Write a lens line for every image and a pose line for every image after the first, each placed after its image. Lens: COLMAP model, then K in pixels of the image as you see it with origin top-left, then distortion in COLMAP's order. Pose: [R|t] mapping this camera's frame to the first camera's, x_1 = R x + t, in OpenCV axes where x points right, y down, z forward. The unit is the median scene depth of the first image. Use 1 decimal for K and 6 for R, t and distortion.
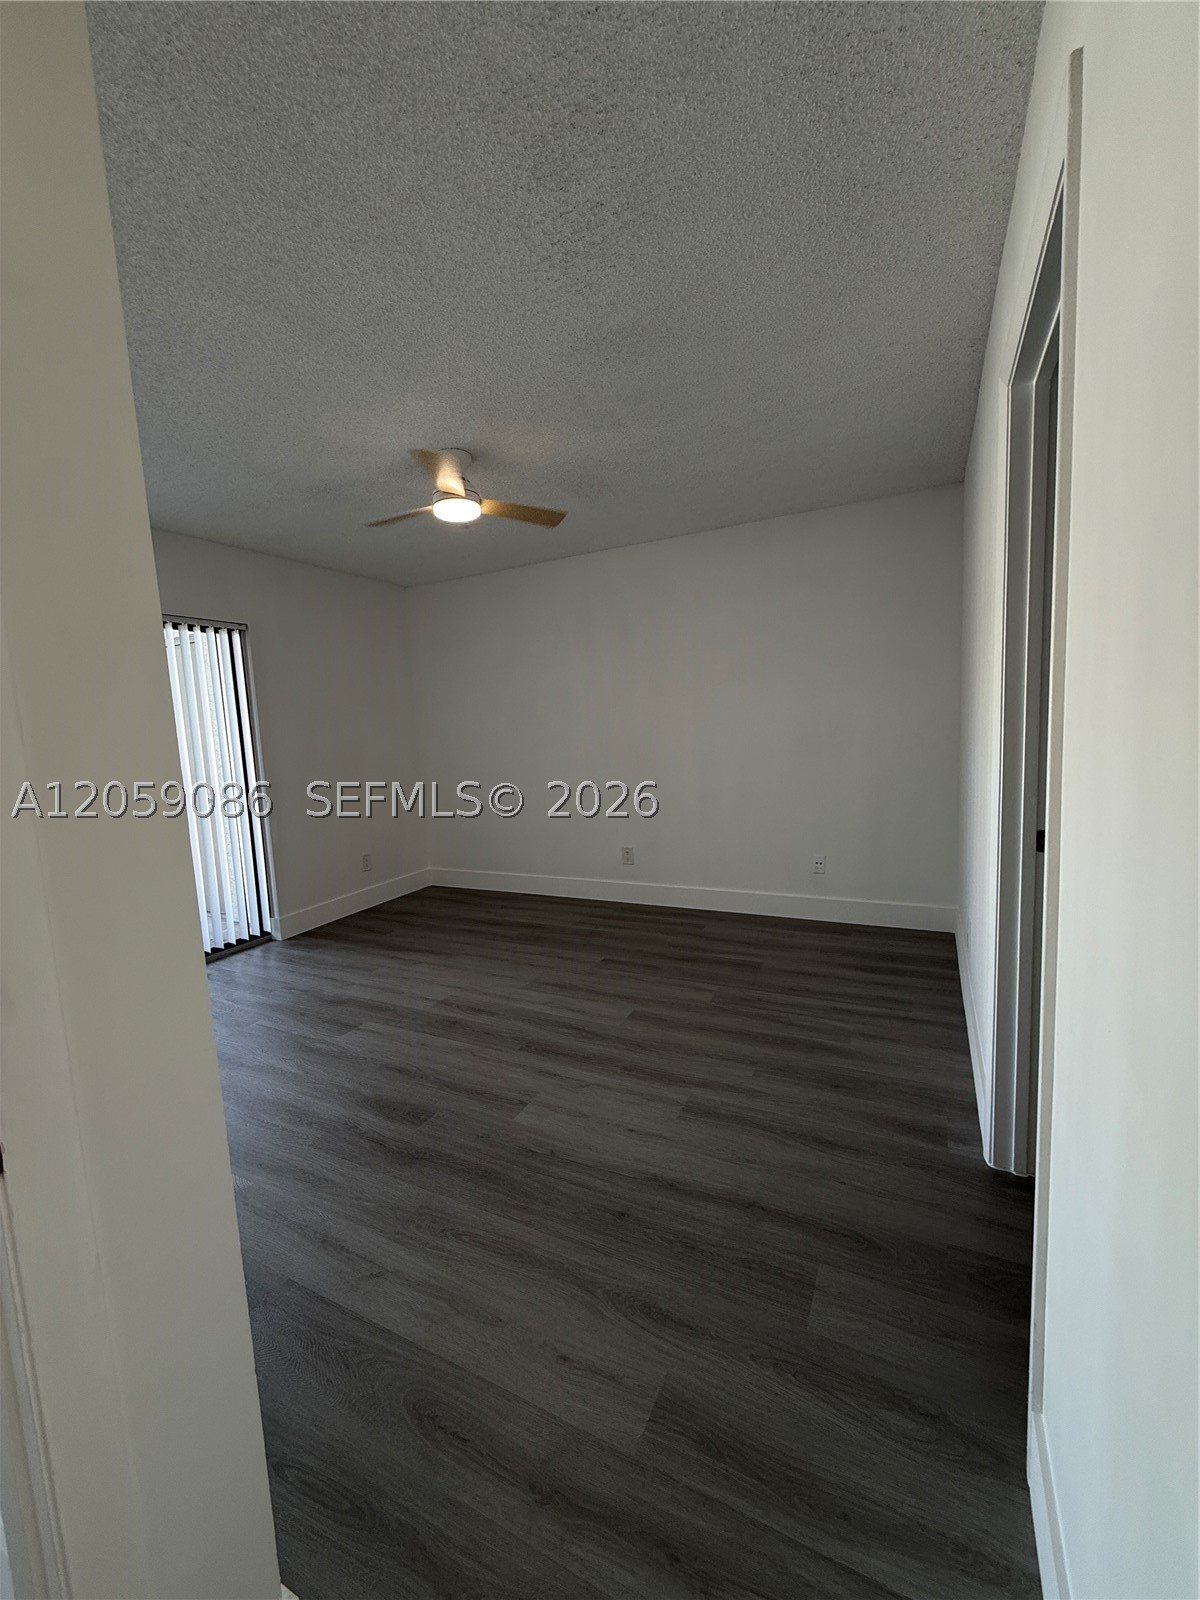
lens RADIAL K [[636.6, 0, 600.0], [0, 636.6, 800.0], [0, 0, 1]] dist [-0.000324, -0.000226]
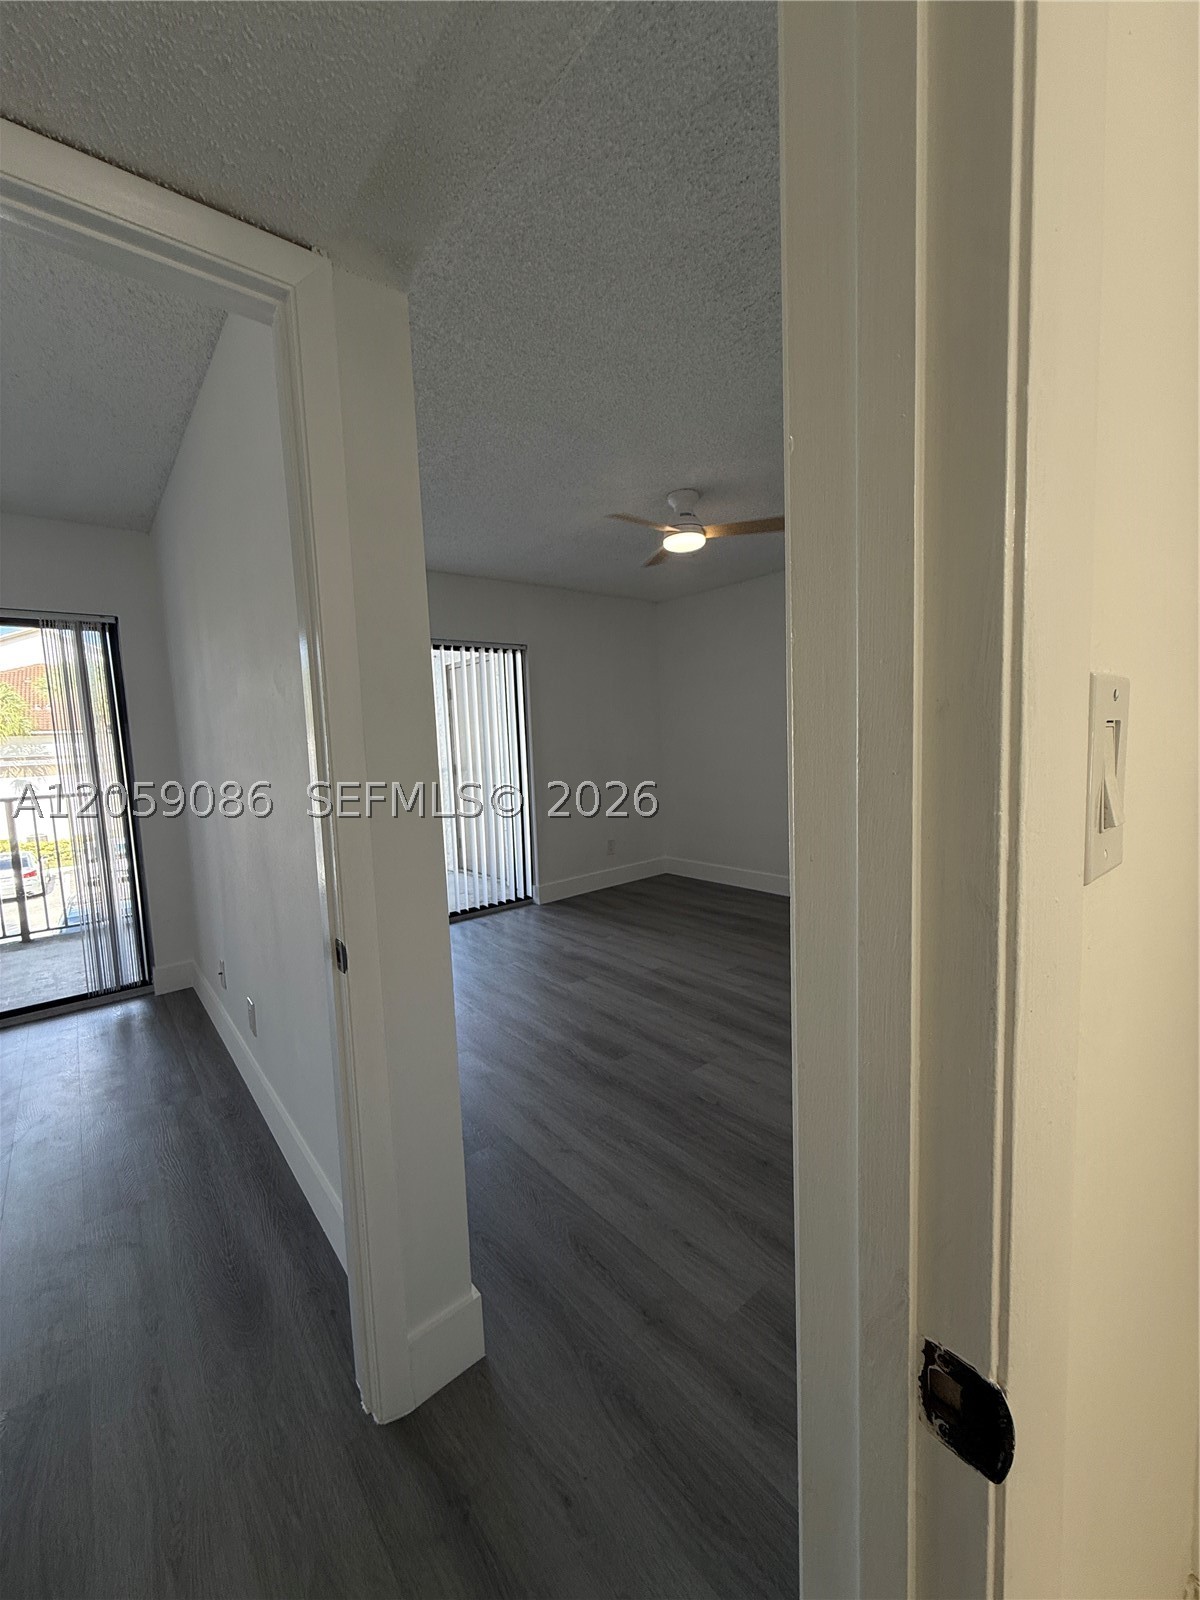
lens RADIAL K [[636.6, 0, 600.0], [0, 636.6, 800.0], [0, 0, 1]] dist [-0.000324, -0.000226]
pose [[0.917702, 0.051551, -0.393910, 0.099009], [-0.050274, 0.998643, 0.013568, -0.000583], [0.394075, 0.007352, 0.919049, -0.095340]]
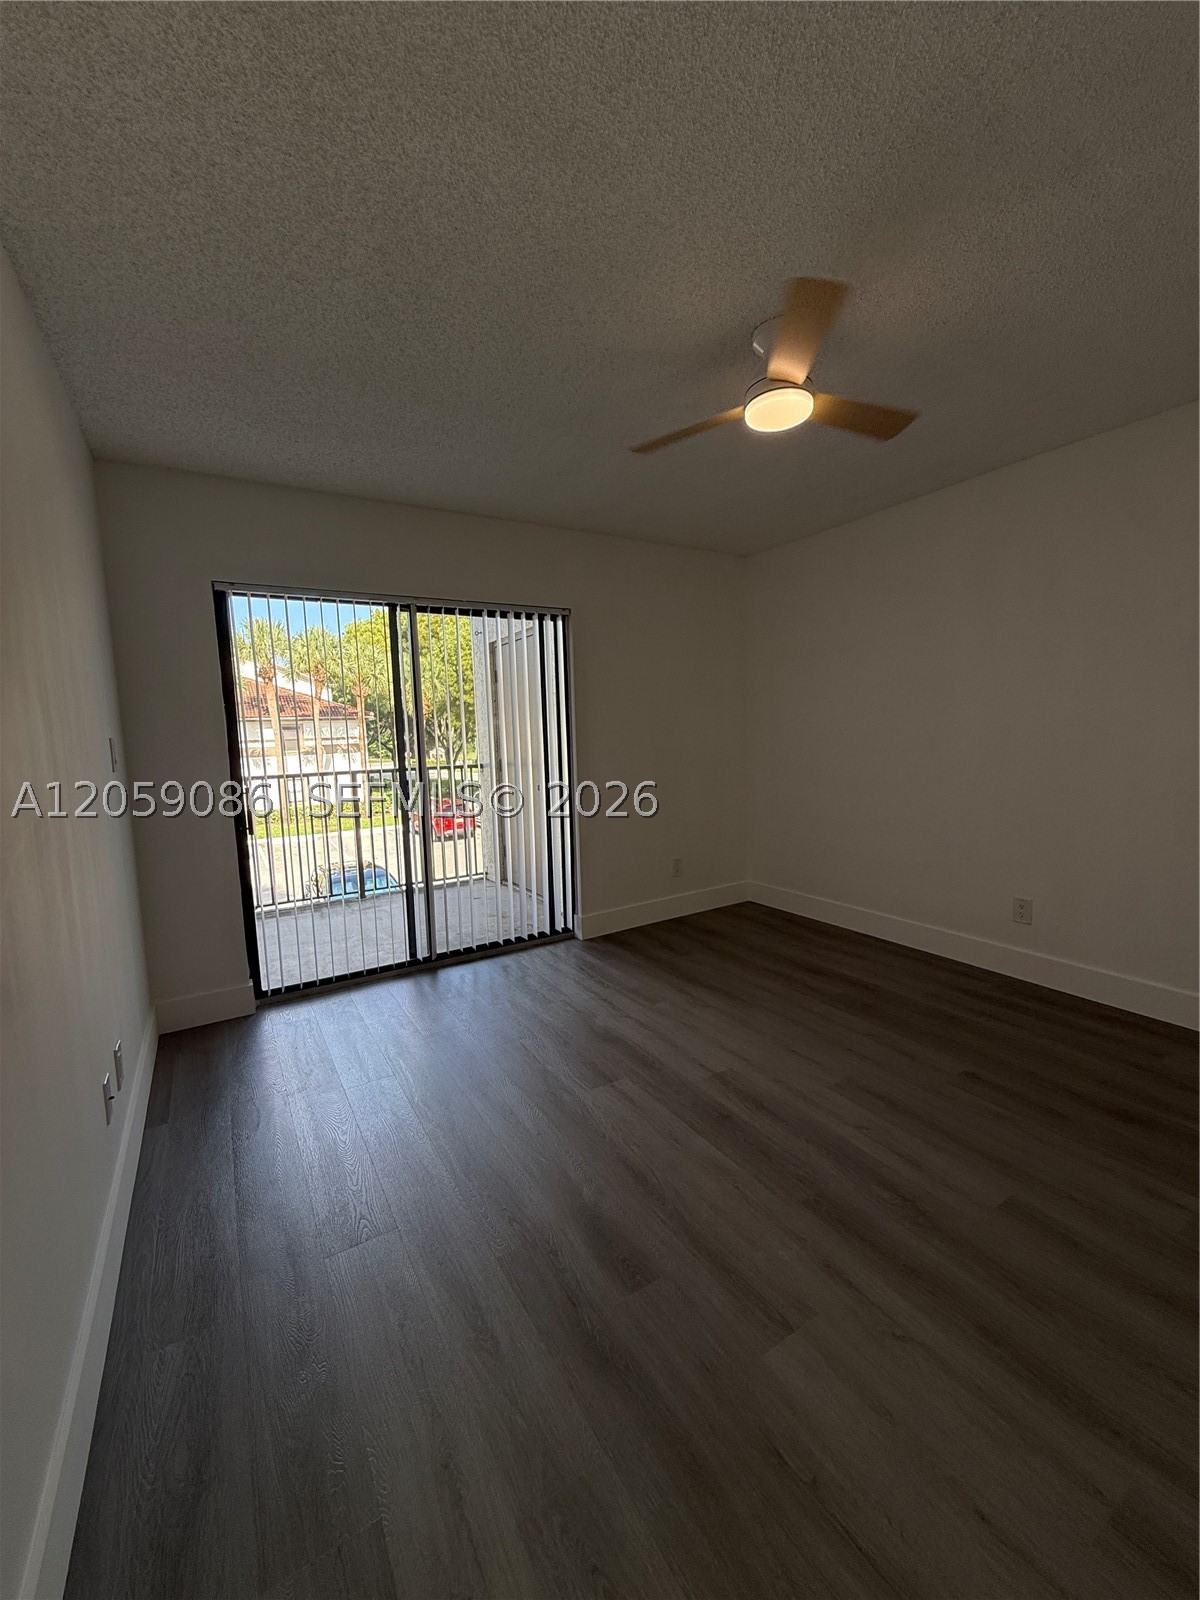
lens RADIAL K [[636.6, 0, 600.0], [0, 636.6, 800.0], [0, 0, 1]] dist [-0.000324, -0.000226]
pose [[0.850930, 0.076445, -0.519686, 0.005201], [-0.069133, 0.997046, 0.033465, -0.031961], [0.520709, 0.007451, 0.853702, 0.267703]]
